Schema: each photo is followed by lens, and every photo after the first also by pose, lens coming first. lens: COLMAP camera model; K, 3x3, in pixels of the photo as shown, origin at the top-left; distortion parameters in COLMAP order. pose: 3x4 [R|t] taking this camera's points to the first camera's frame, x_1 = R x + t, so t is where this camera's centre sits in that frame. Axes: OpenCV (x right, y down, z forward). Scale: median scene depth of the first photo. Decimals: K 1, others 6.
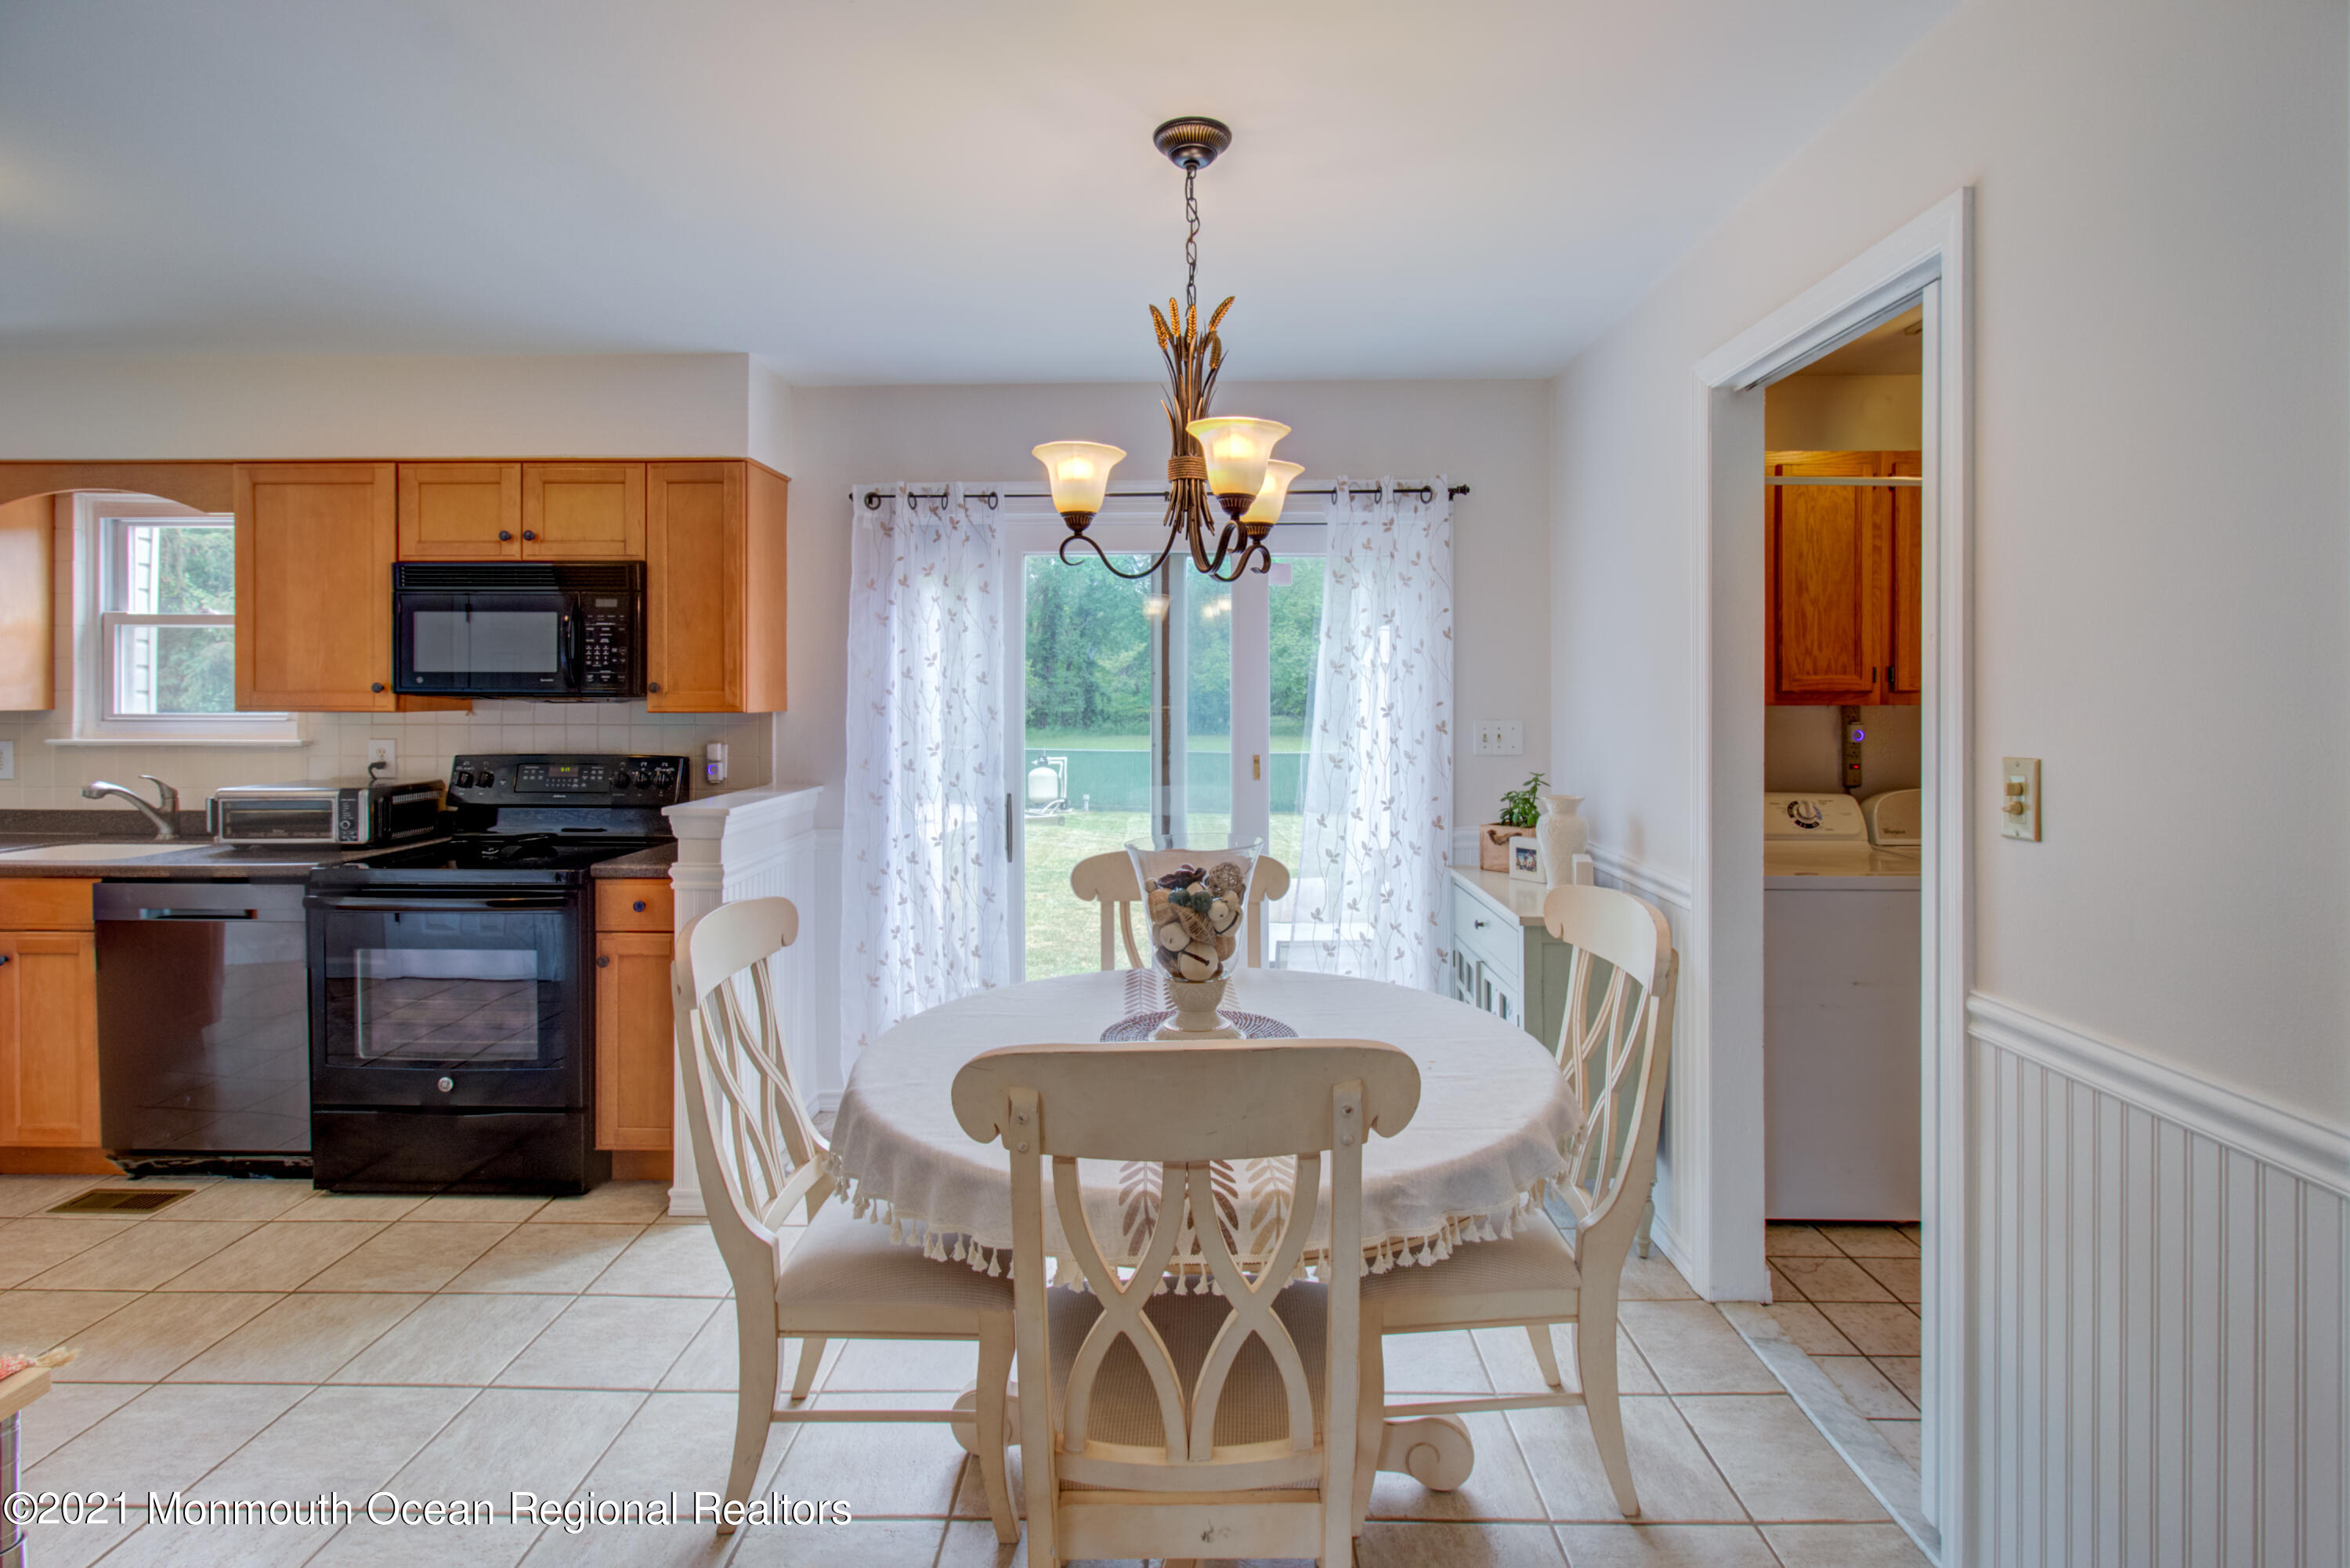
lens RADIAL K [[1107.6, 0, 1181.0], [0, 1107.6, 695.1], [0, 0, 1]] dist [-0.001930, 0.000095]
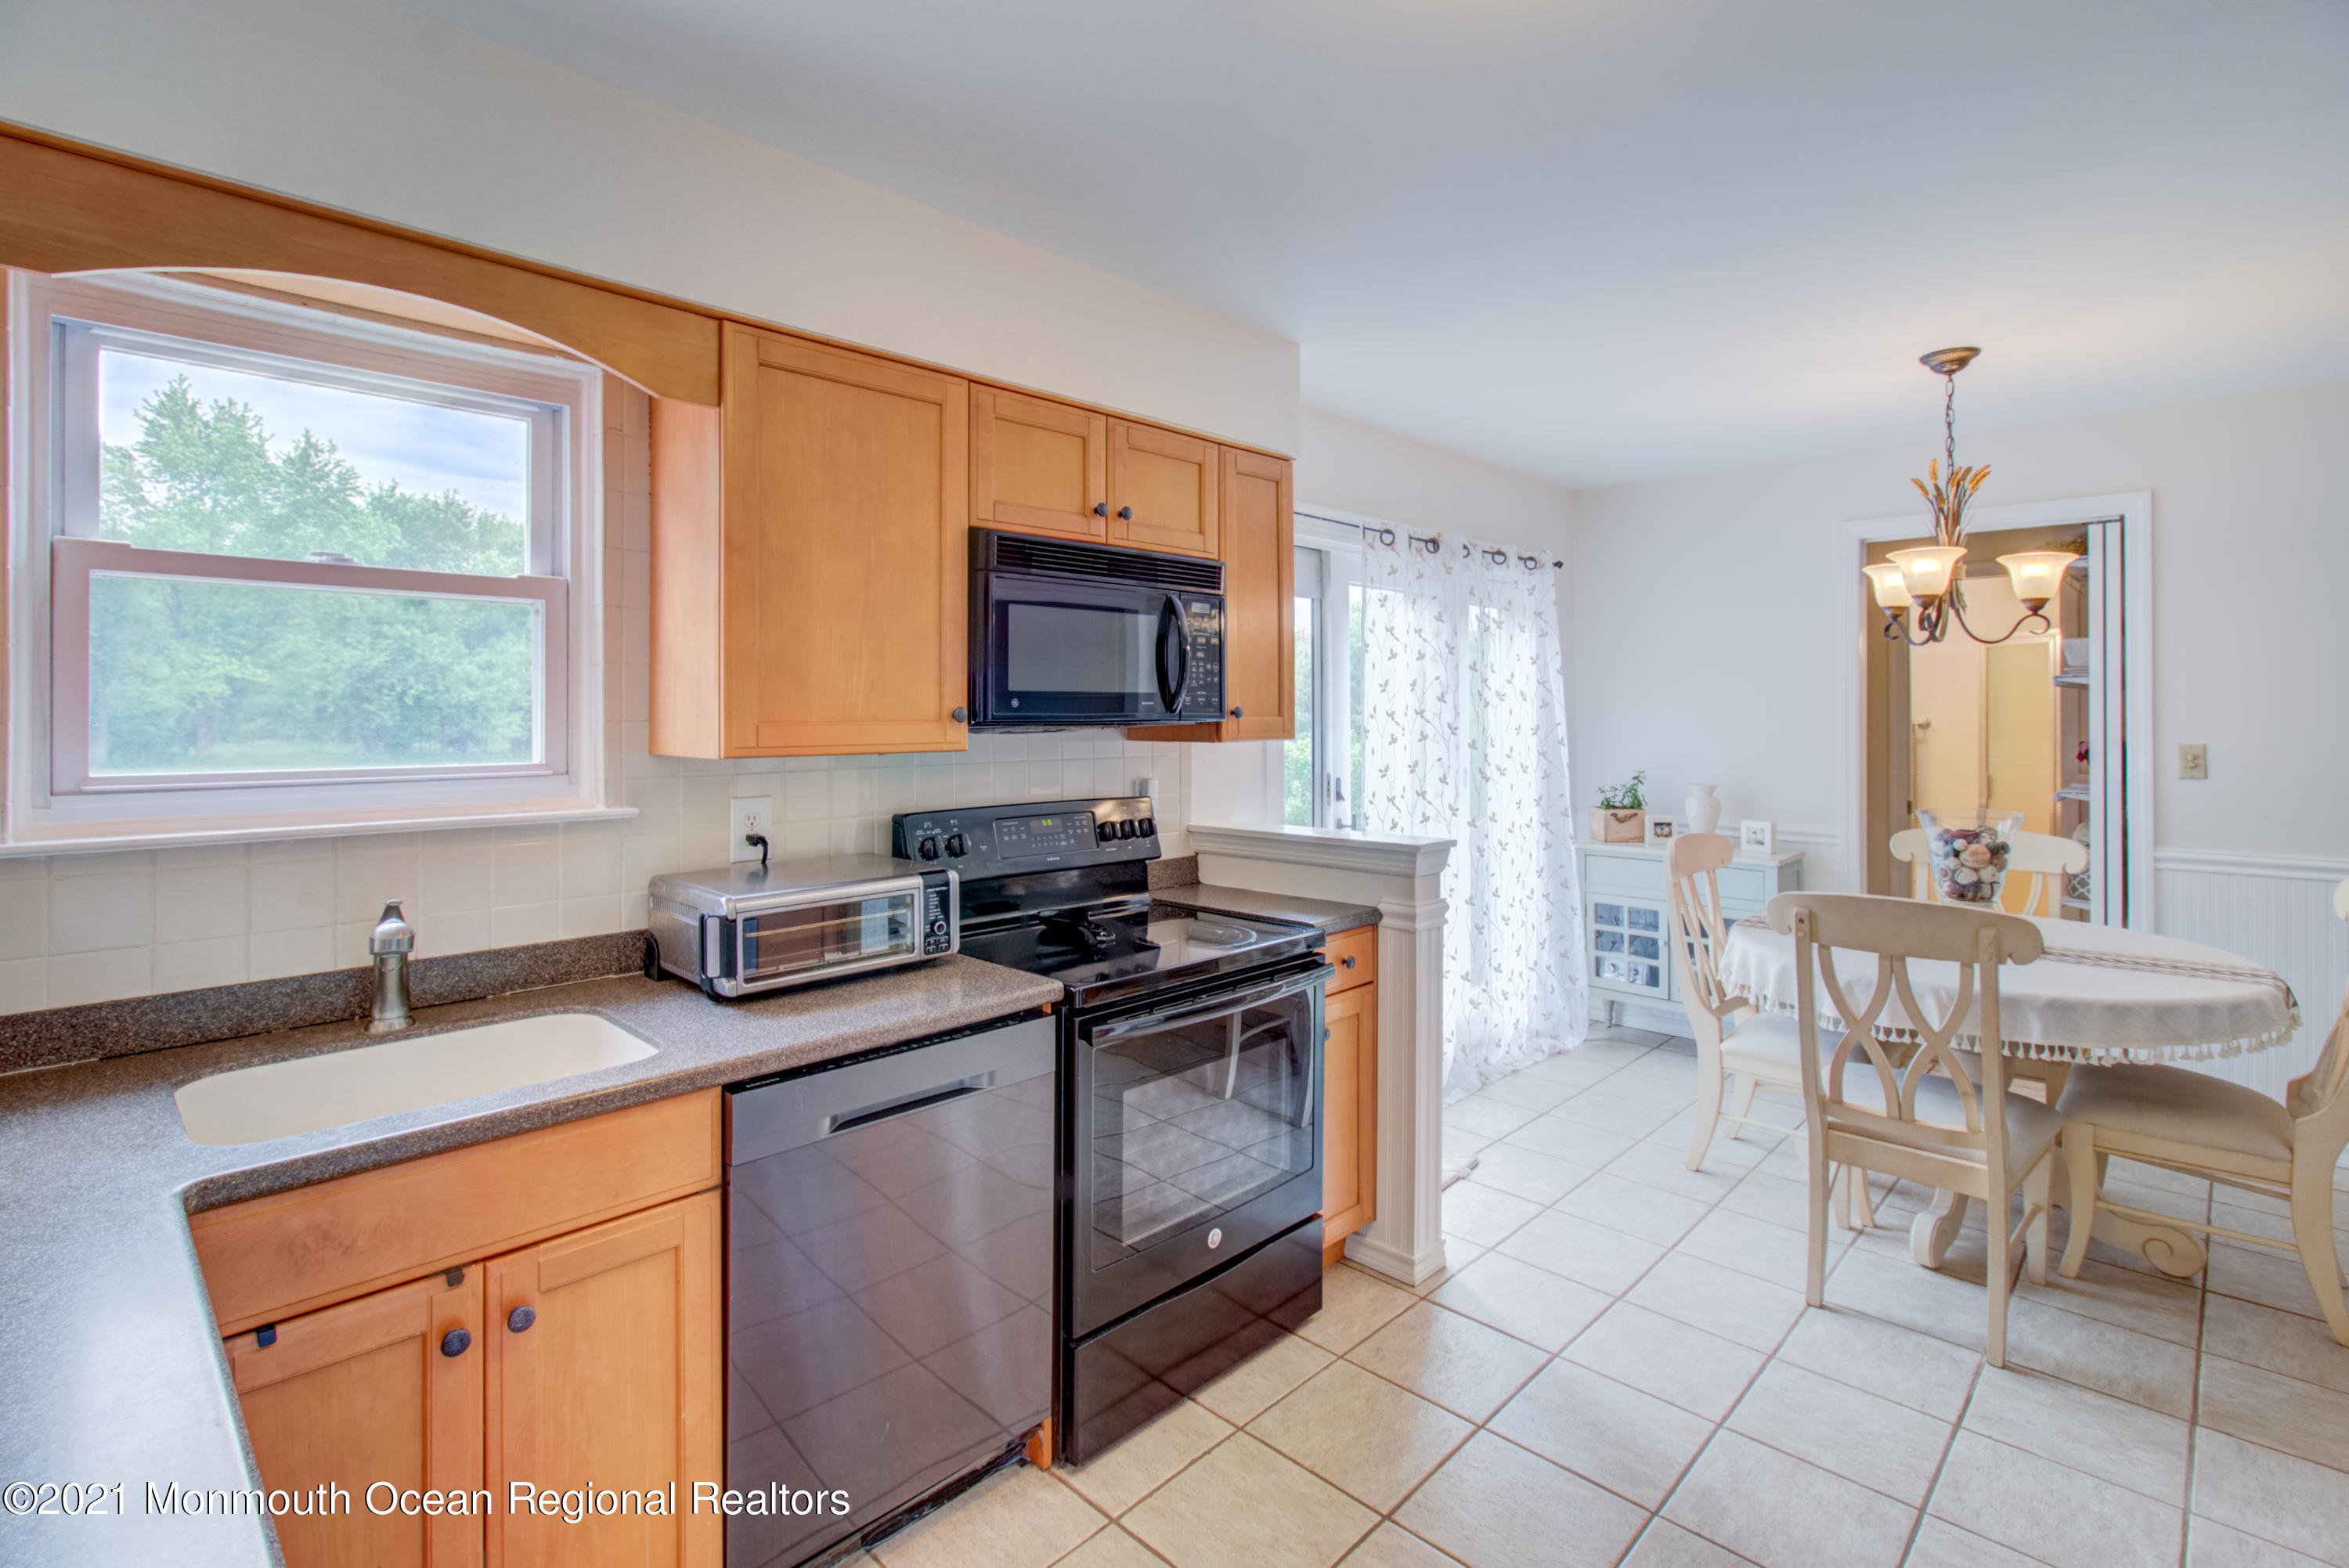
lens RADIAL K [[1113.0, 0, 1157.2], [0, 1113.0, 705.4], [0, 0, 1]] dist [-0.012795, 0.000529]
pose [[0.686961, 0.001281, 0.726693, -1.127123], [0.002613, 0.999988, -0.004233, -0.009179], [-0.726690, 0.004807, 0.686949, 0.457081]]
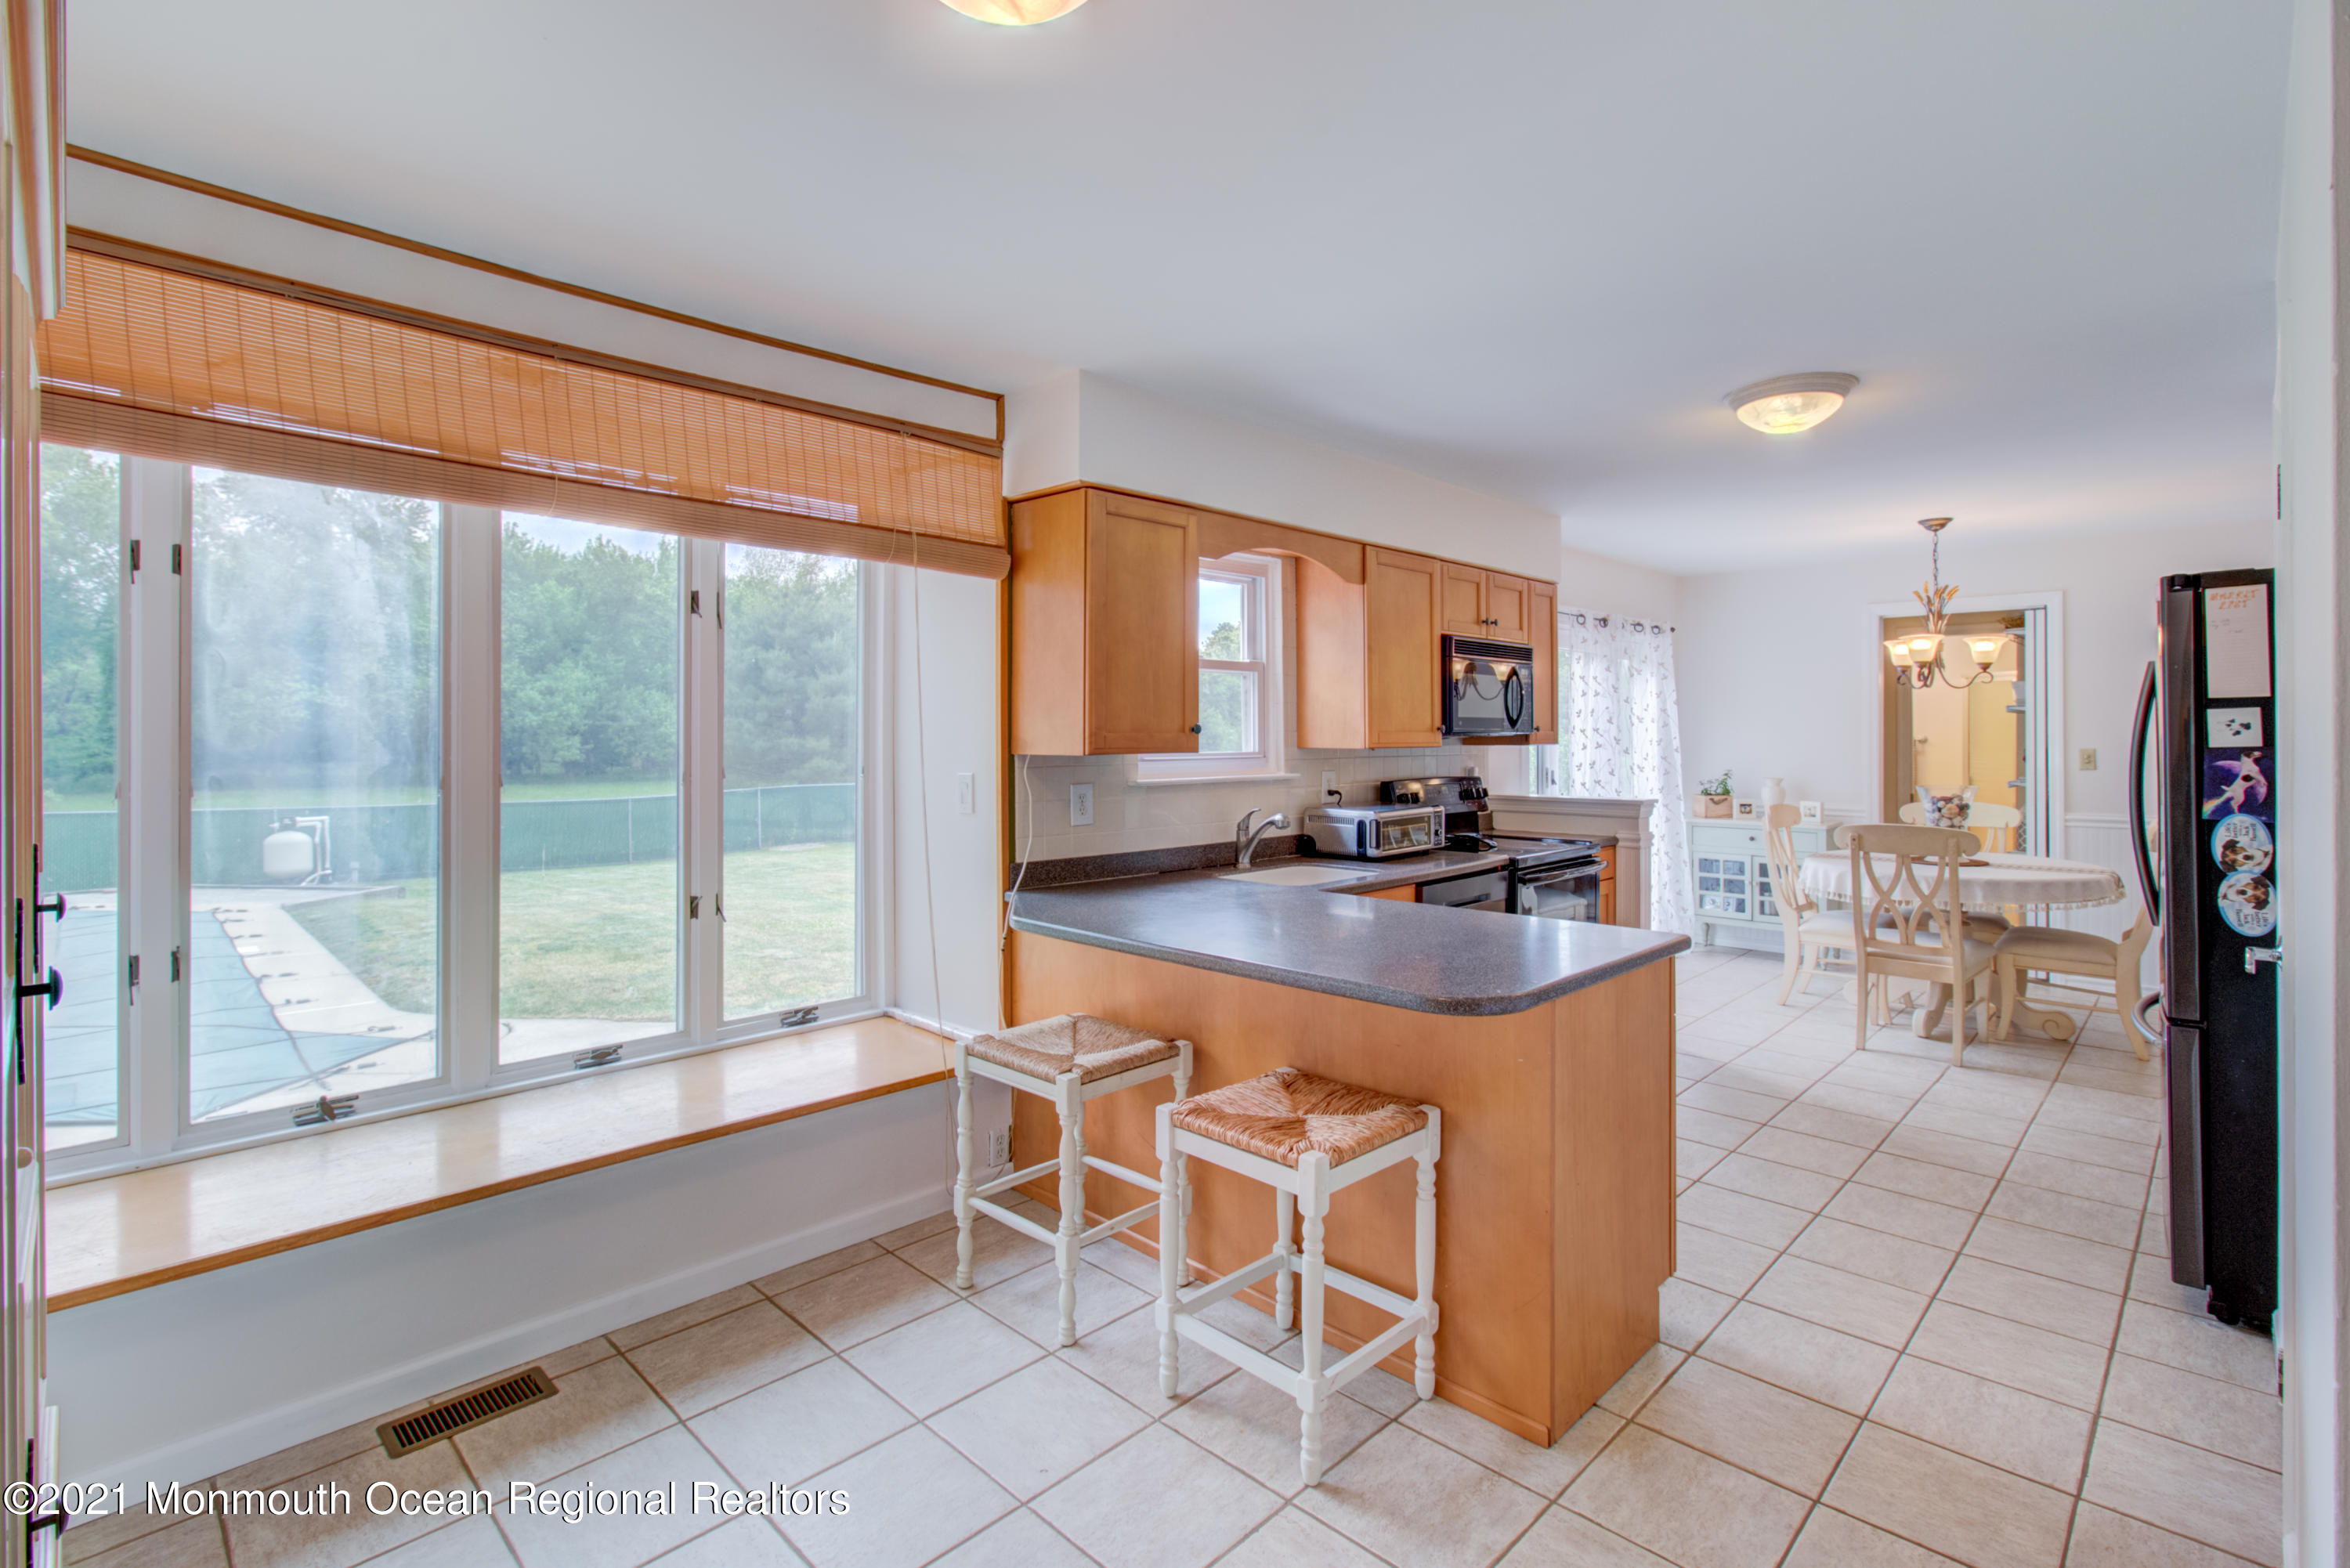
lens RADIAL K [[1083.6, 0, 1167.8], [0, 1083.6, 733.9], [0, 0, 1]] dist [-0.011628, -0.001168]
pose [[0.691788, -0.003052, 0.722095, -1.874501], [0.003744, 0.999993, 0.000639, -0.003031], [-0.722091, 0.002262, 0.691794, 0.337734]]
